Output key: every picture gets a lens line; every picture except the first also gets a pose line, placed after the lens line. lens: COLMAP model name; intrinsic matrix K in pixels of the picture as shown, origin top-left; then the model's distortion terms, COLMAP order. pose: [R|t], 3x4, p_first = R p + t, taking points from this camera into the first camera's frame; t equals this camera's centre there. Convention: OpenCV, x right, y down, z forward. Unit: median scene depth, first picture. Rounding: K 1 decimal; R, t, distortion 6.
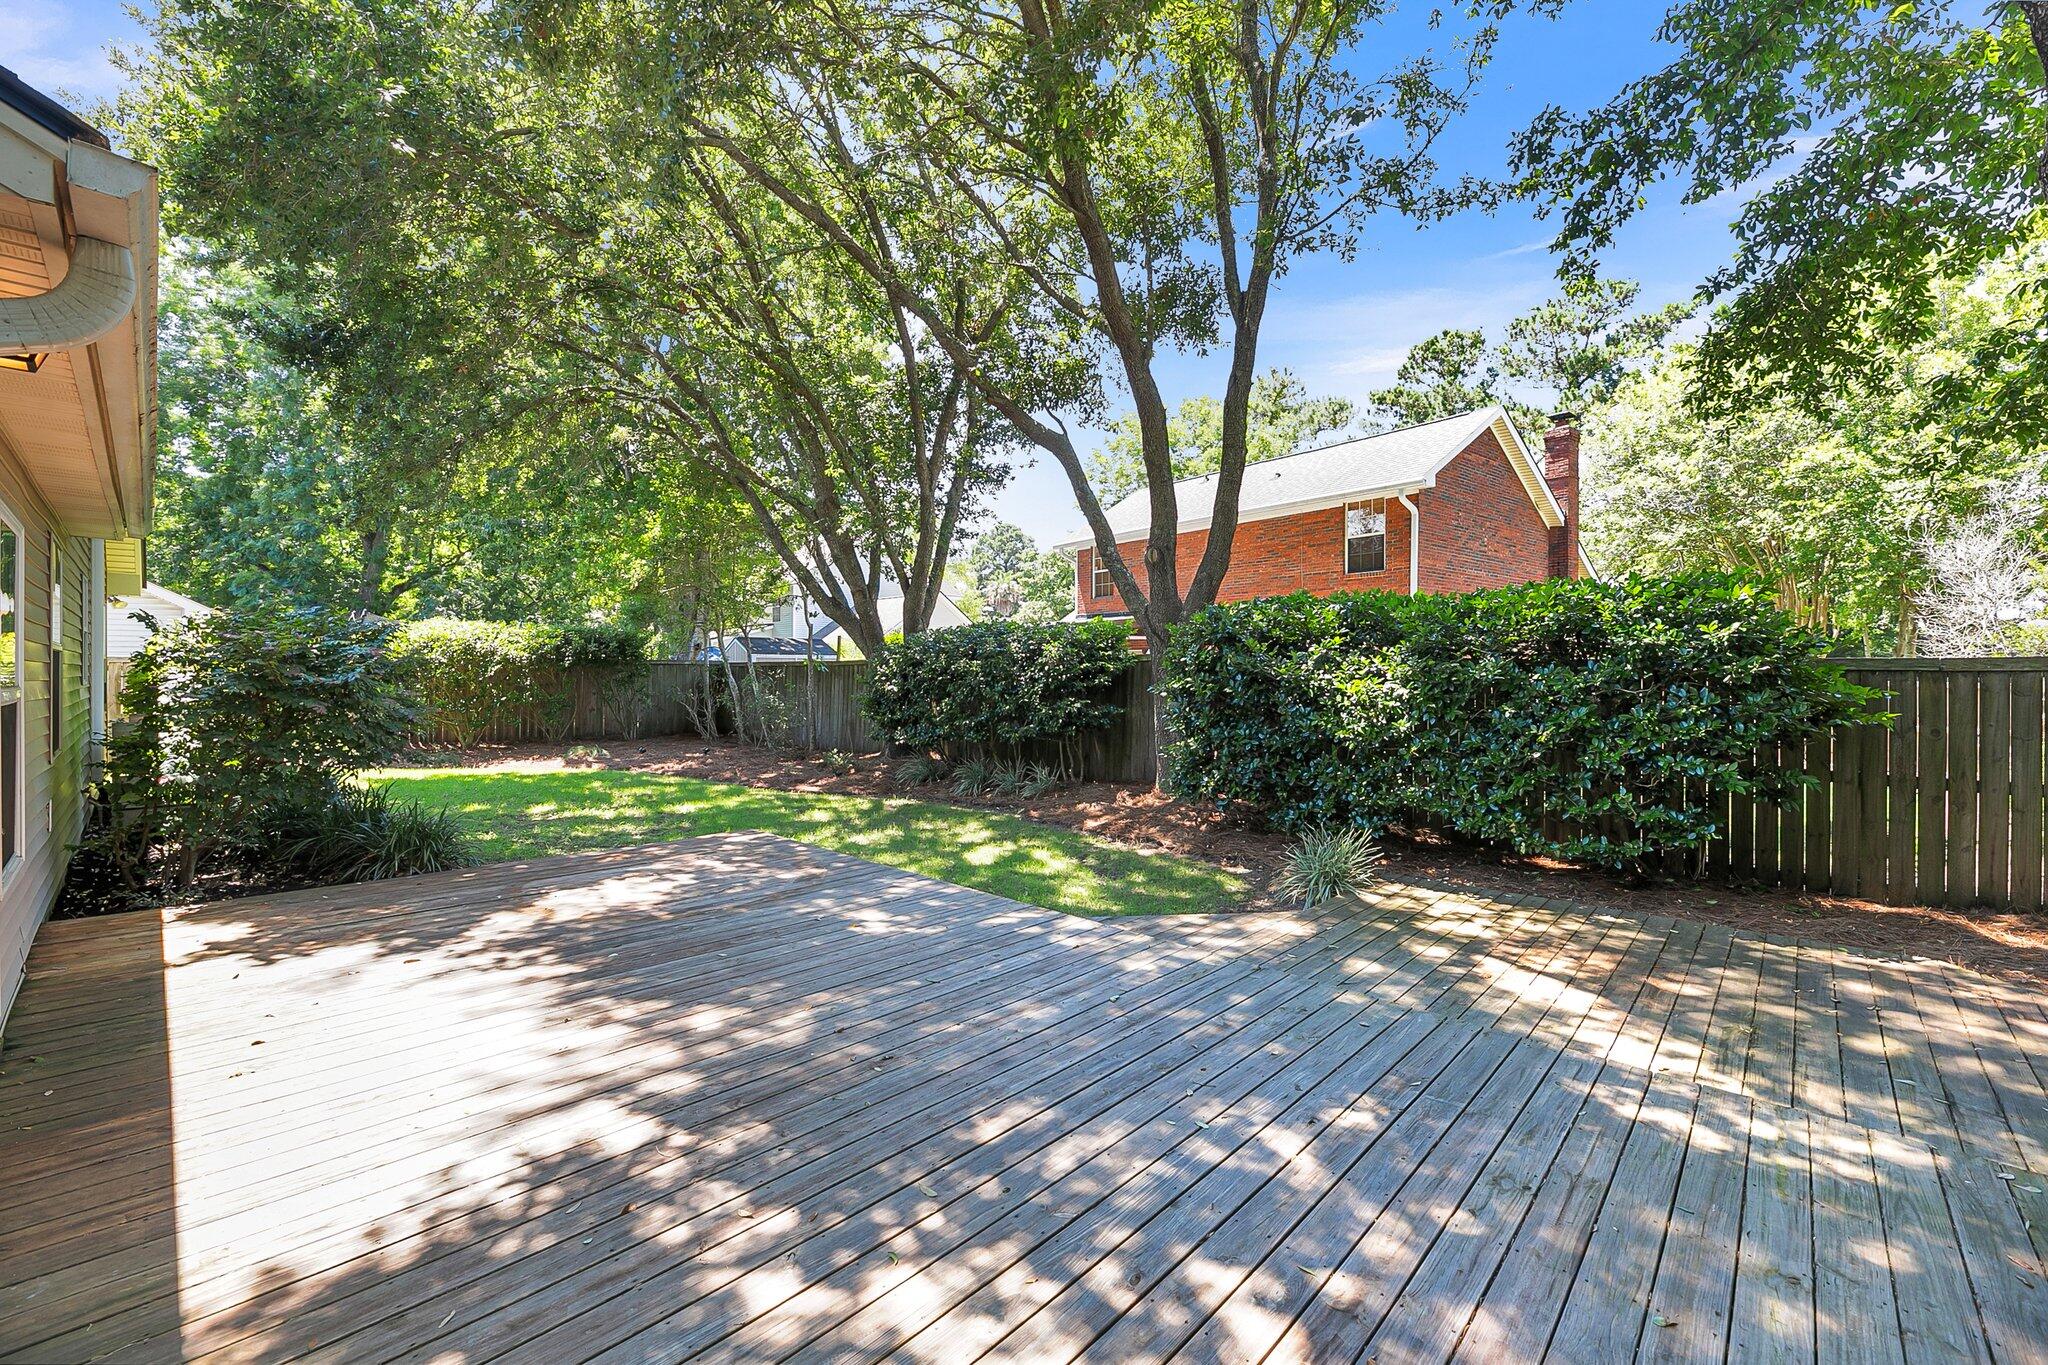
lens RADIAL K [[840.6, 0, 1023.3], [0, 840.6, 673.1], [0, 0, 1]] dist [0.001316, -0.000194]
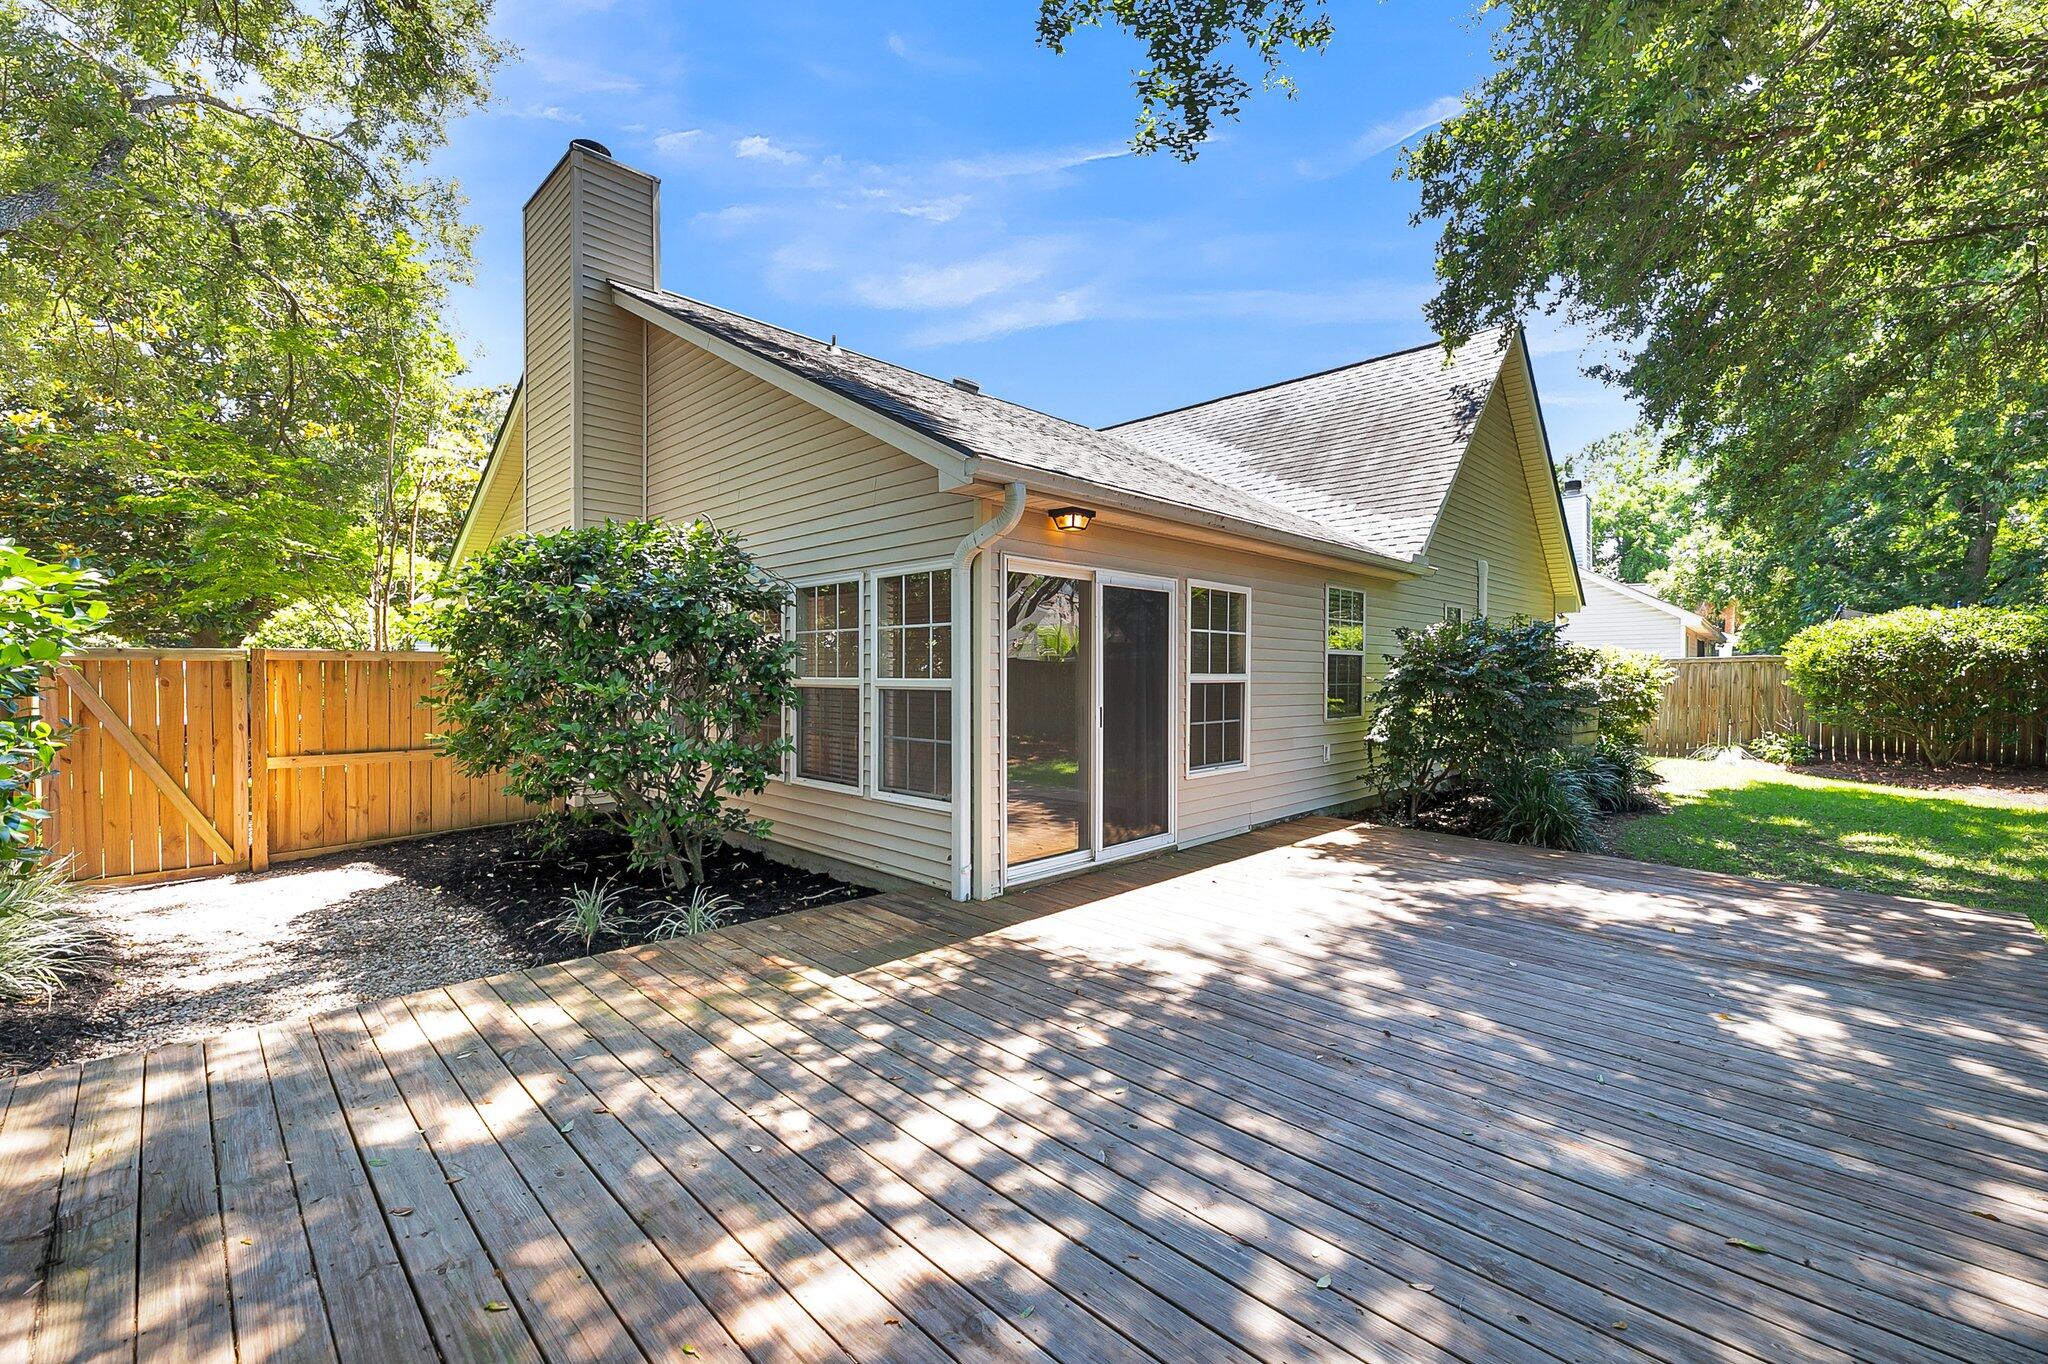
lens RADIAL K [[840.6, 0, 1023.6], [0, 840.6, 677.0], [0, 0, 1]] dist [0.001316, -0.000194]
pose [[-0.006800, 0.013939, -0.999880, 0.799852], [-0.014190, 0.999801, 0.014034, 0.026021], [0.999876, 0.014284, -0.006601, 0.652587]]
